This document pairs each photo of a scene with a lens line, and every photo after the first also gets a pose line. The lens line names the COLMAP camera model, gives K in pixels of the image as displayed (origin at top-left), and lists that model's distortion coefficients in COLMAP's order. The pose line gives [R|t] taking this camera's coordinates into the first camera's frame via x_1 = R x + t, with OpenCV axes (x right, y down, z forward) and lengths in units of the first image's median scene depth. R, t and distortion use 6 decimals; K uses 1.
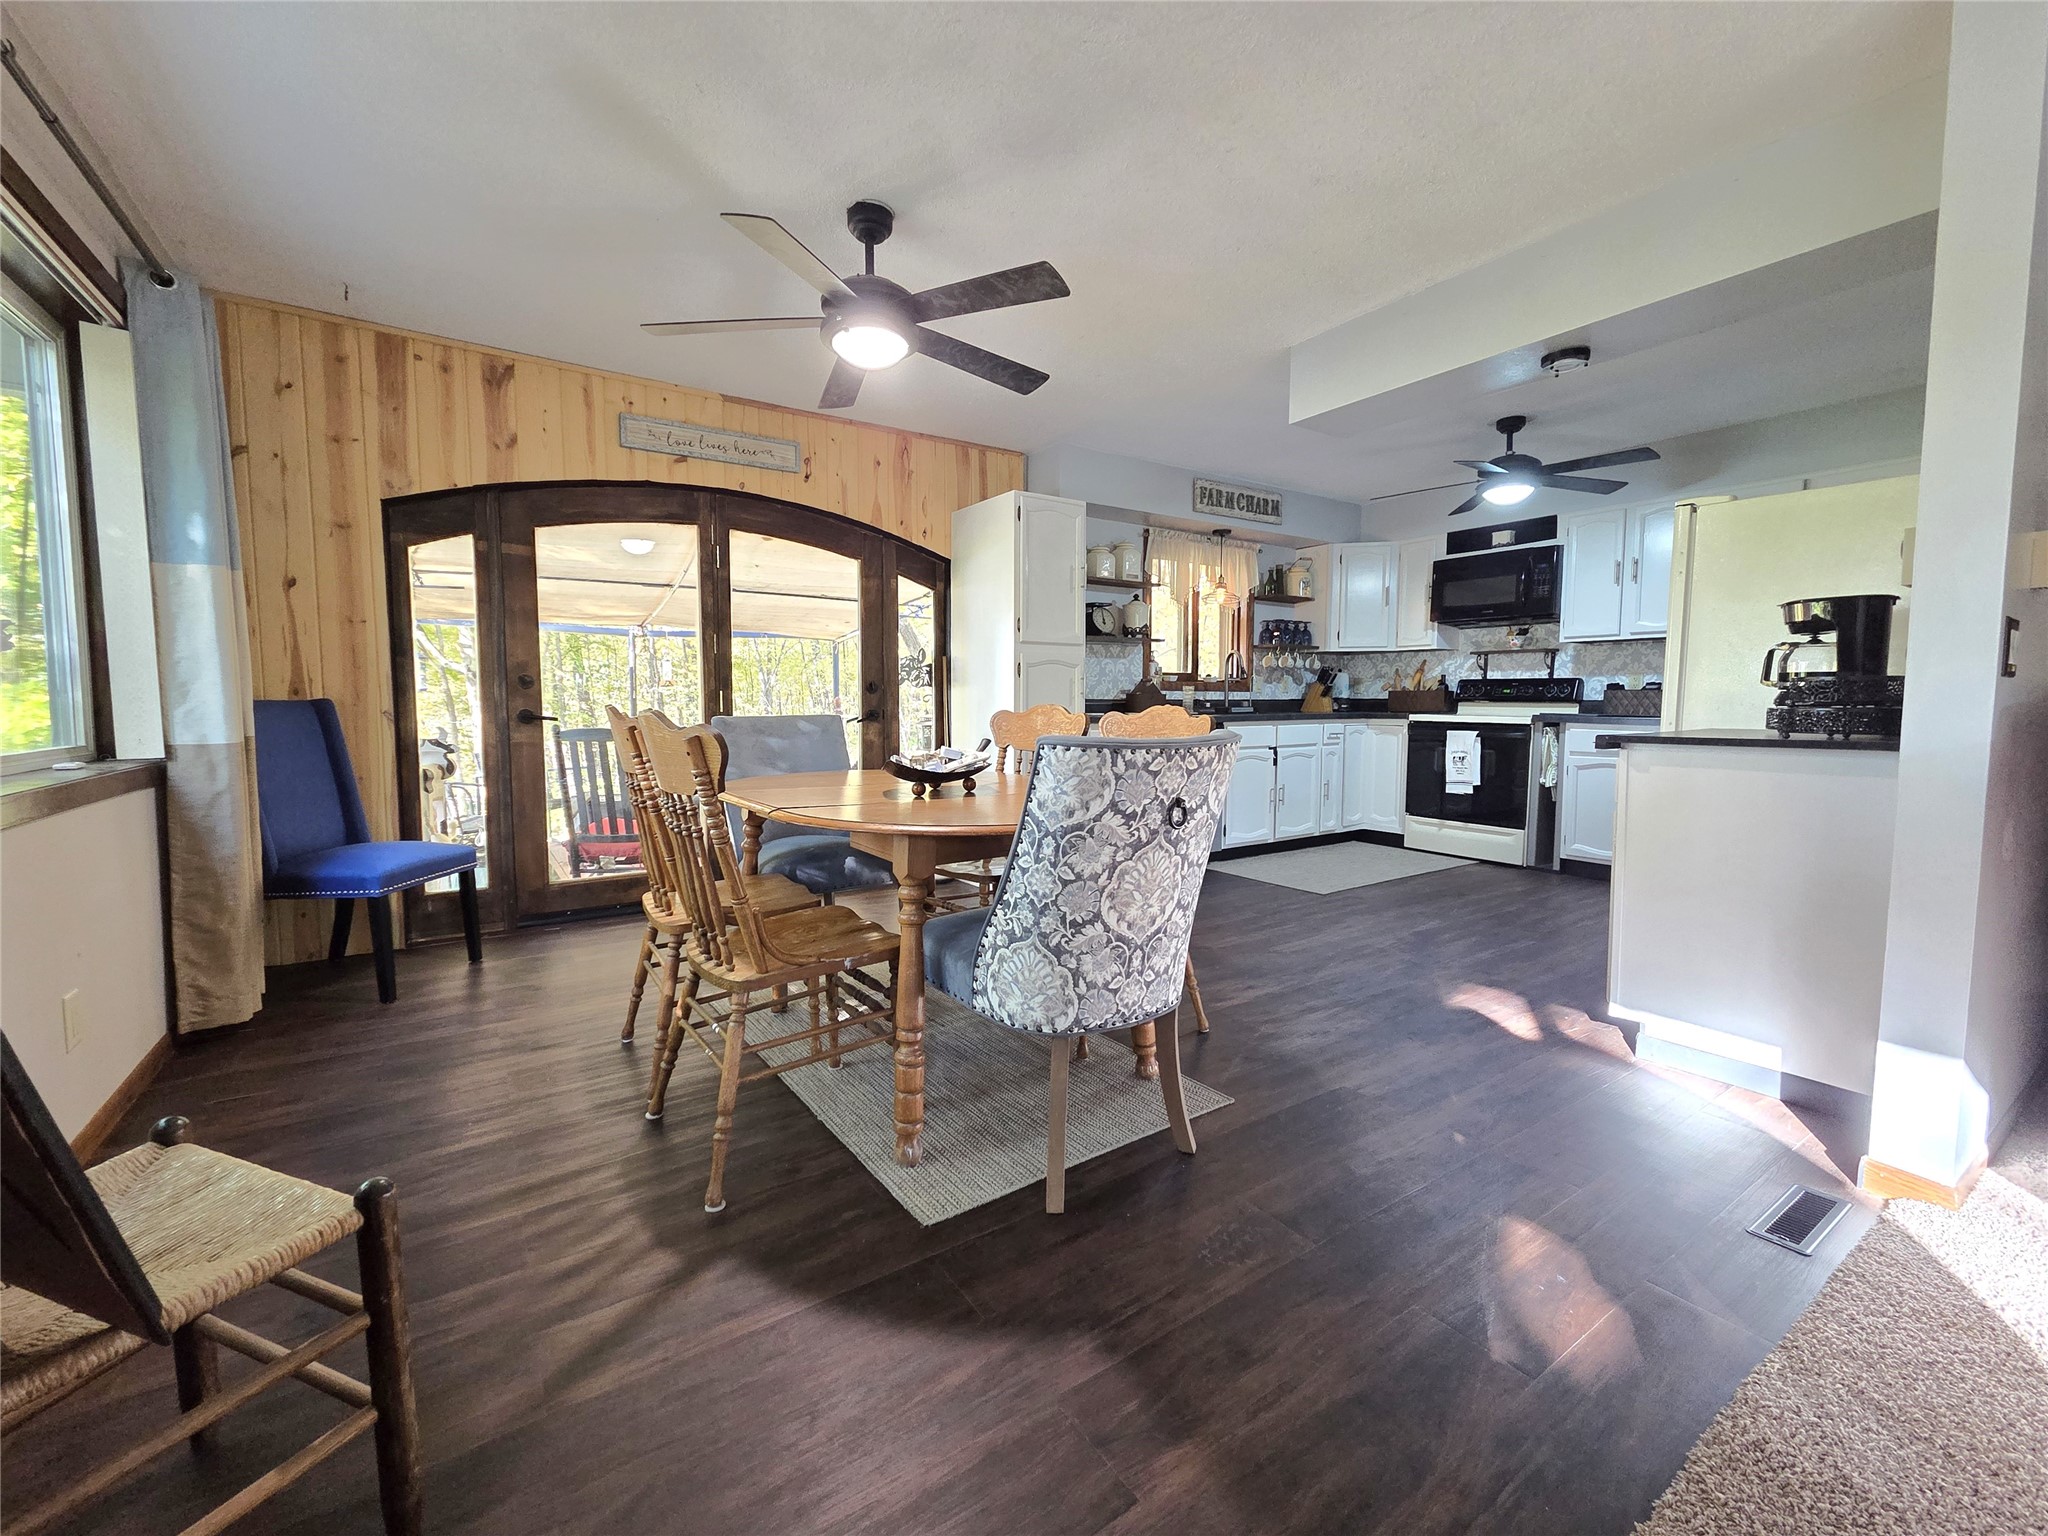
lens RADIAL K [[837.4, 0, 1012.9], [0, 837.4, 758.1], [0, 0, 1]] dist [0.001148, -0.000008]
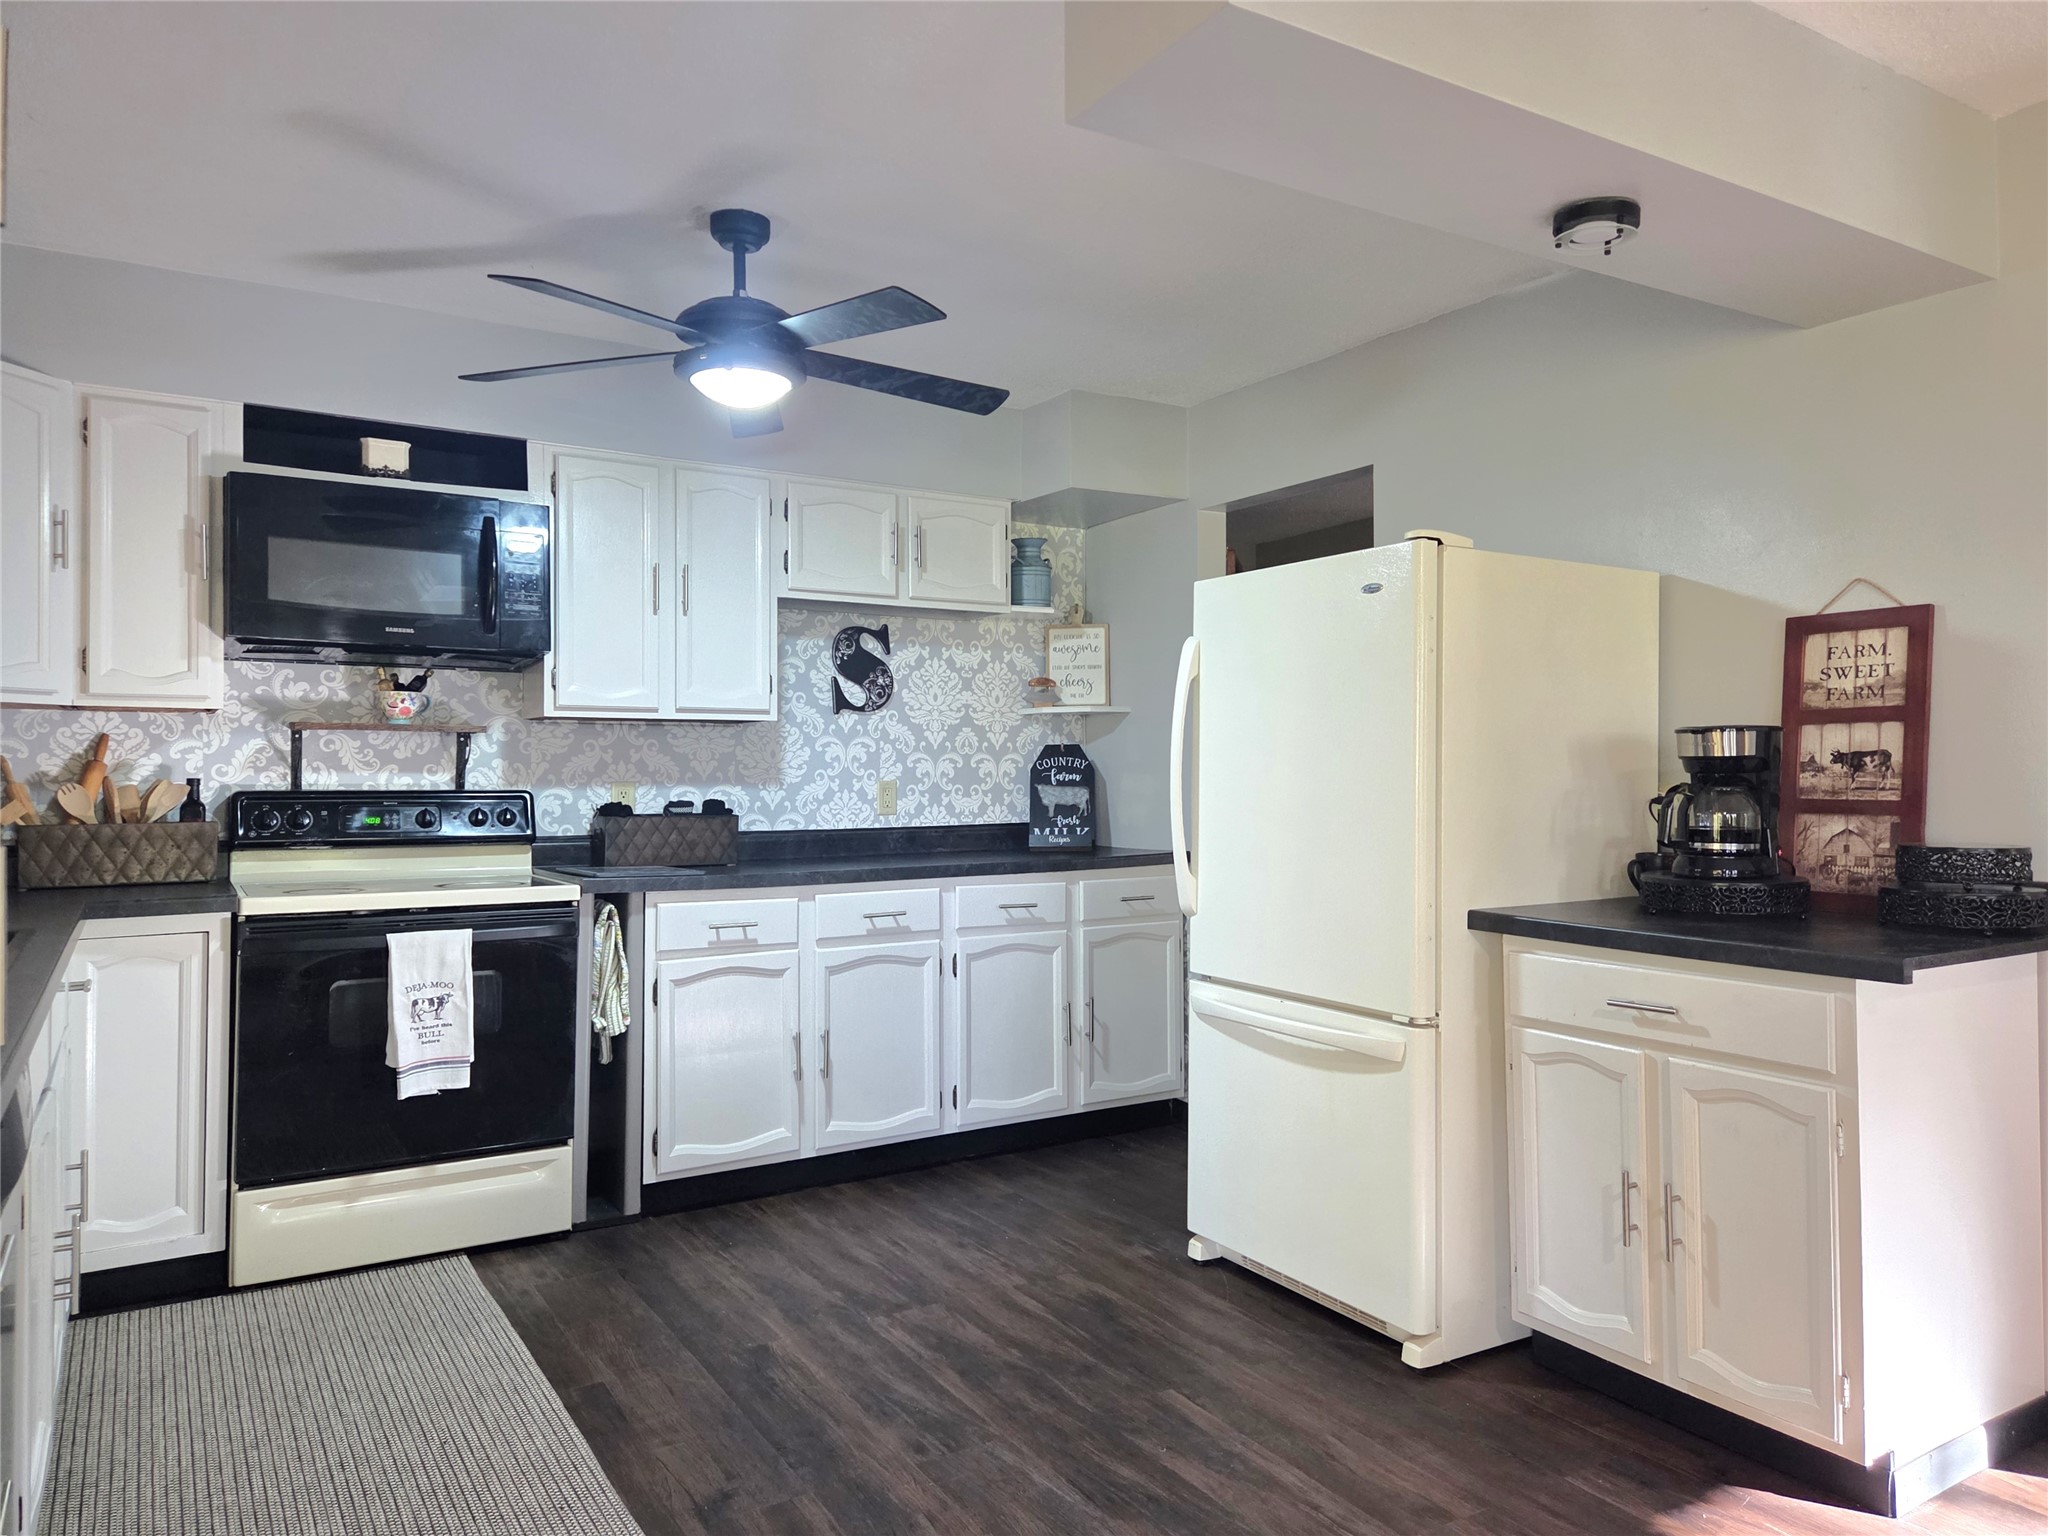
lens RADIAL K [[1367.8, 0, 1025.3], [0, 1367.8, 760.7], [0, 0, 1]] dist [0.082434, -0.073020]
pose [[0.035462, 0.008147, 0.999338, -0.096431], [0.070137, 0.997481, -0.010621, -0.082489], [-0.996907, 0.070468, 0.034801, 0.675163]]
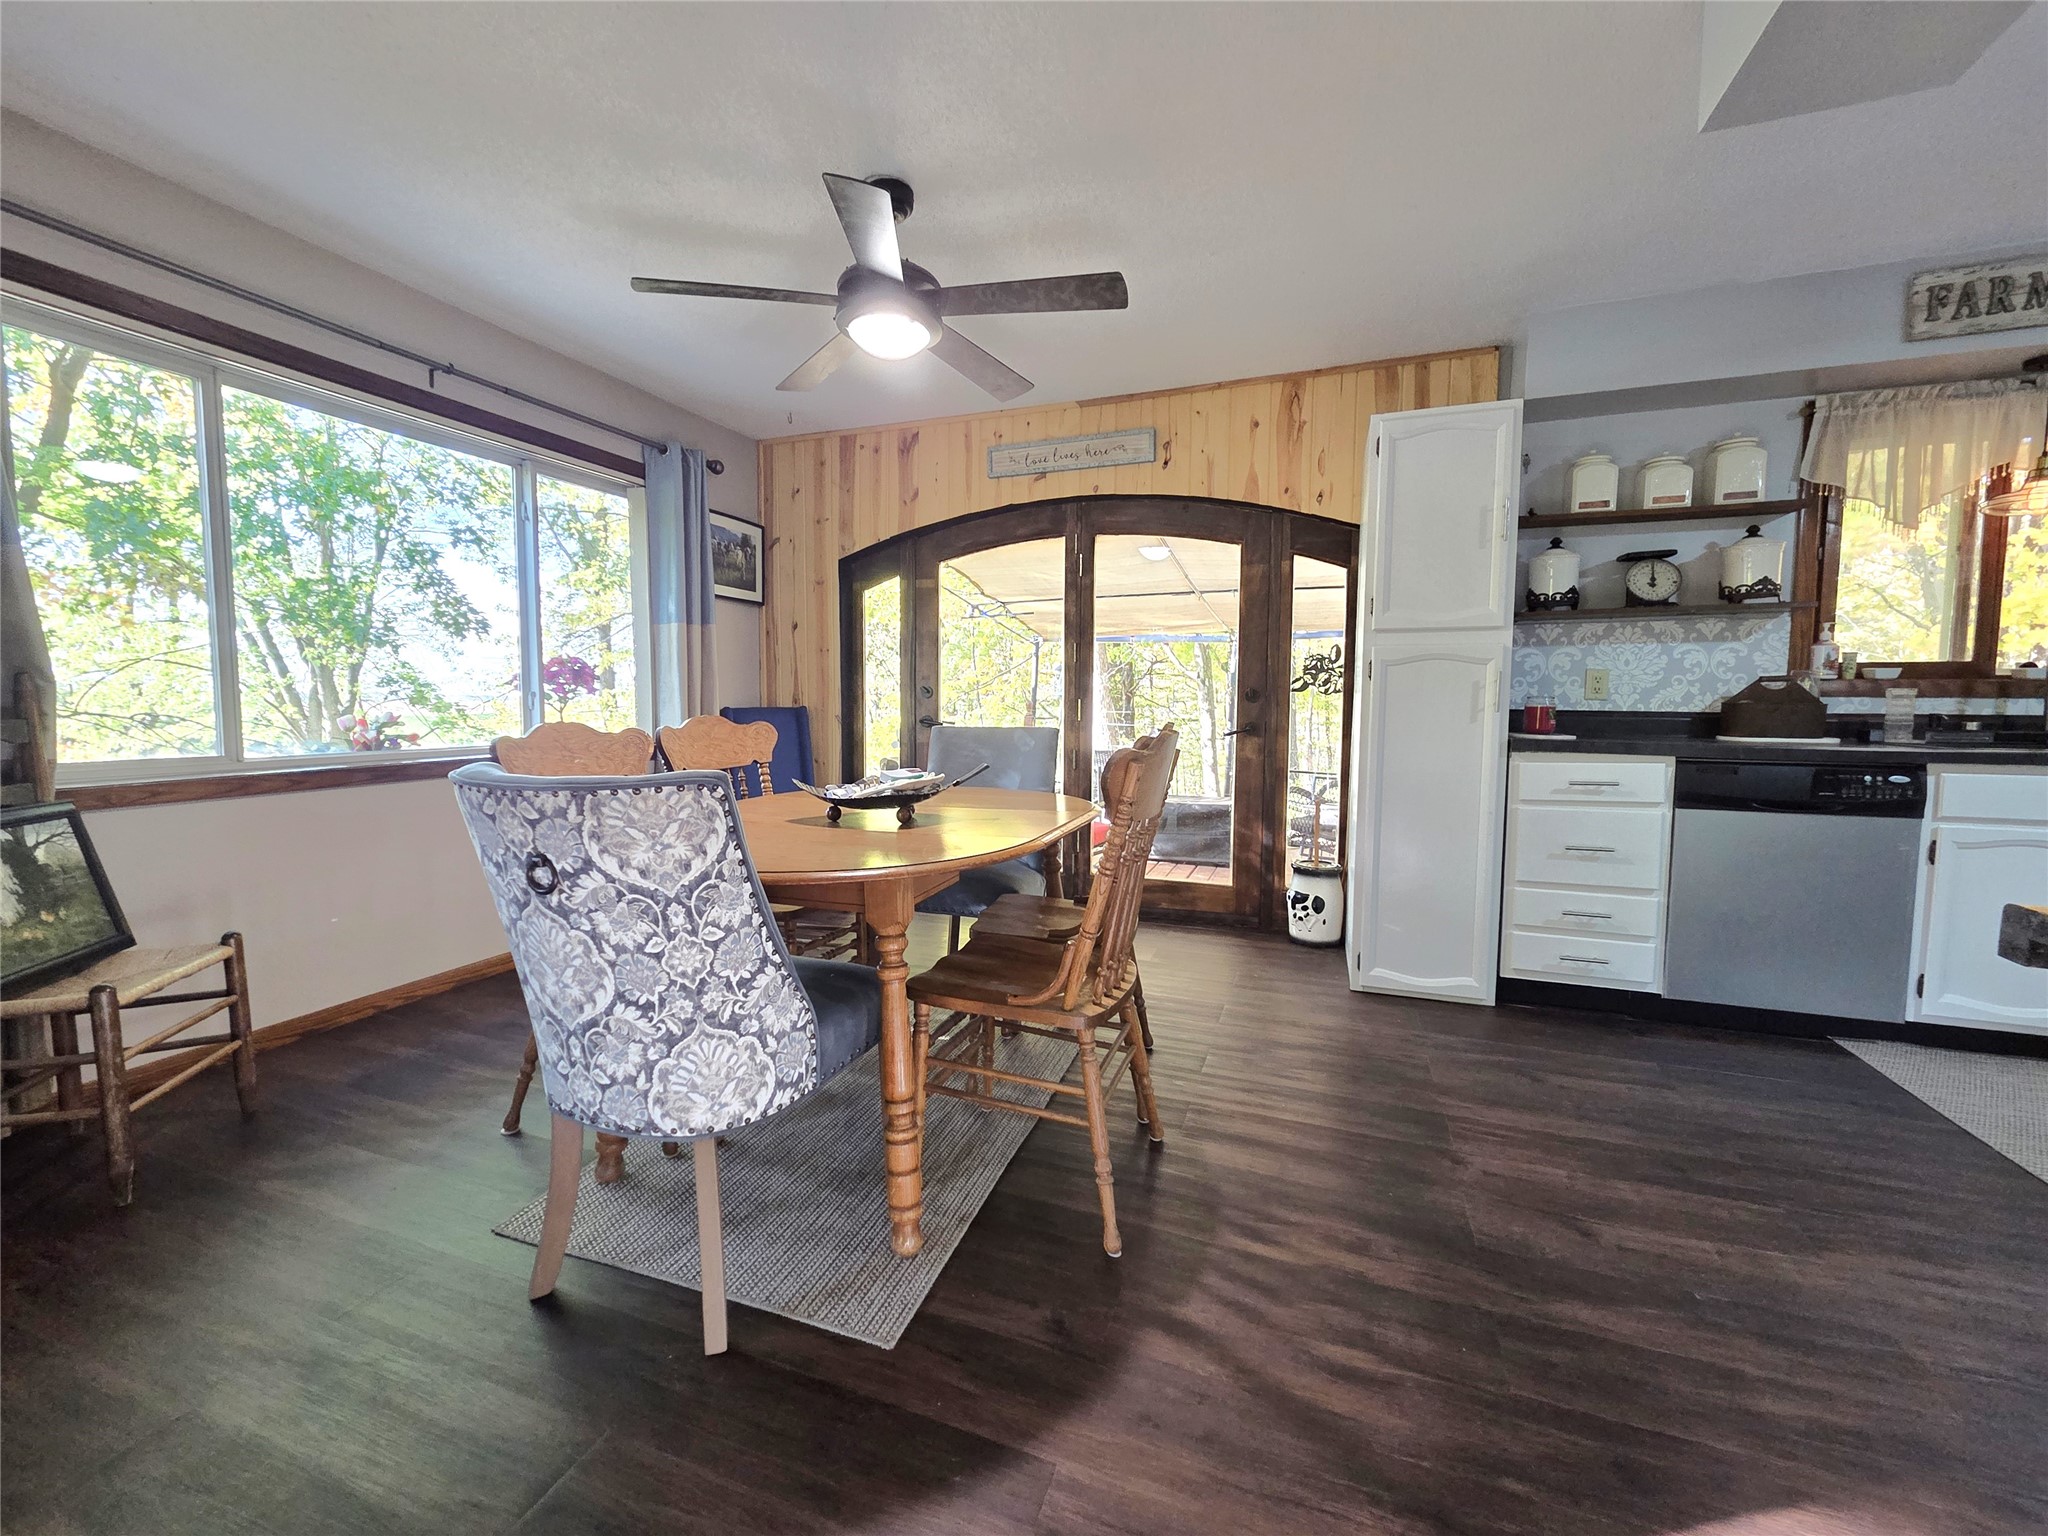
lens RADIAL K [[842.4, 0, 1005.1], [0, 842.4, 759.3], [0, 0, 1]] dist [-0.001424, -0.000404]
pose [[0.577331, 0.059443, -0.814343, 0.320809], [-0.059337, 0.997764, 0.030765, -0.026710], [0.814351, 0.030559, 0.579567, 0.265852]]
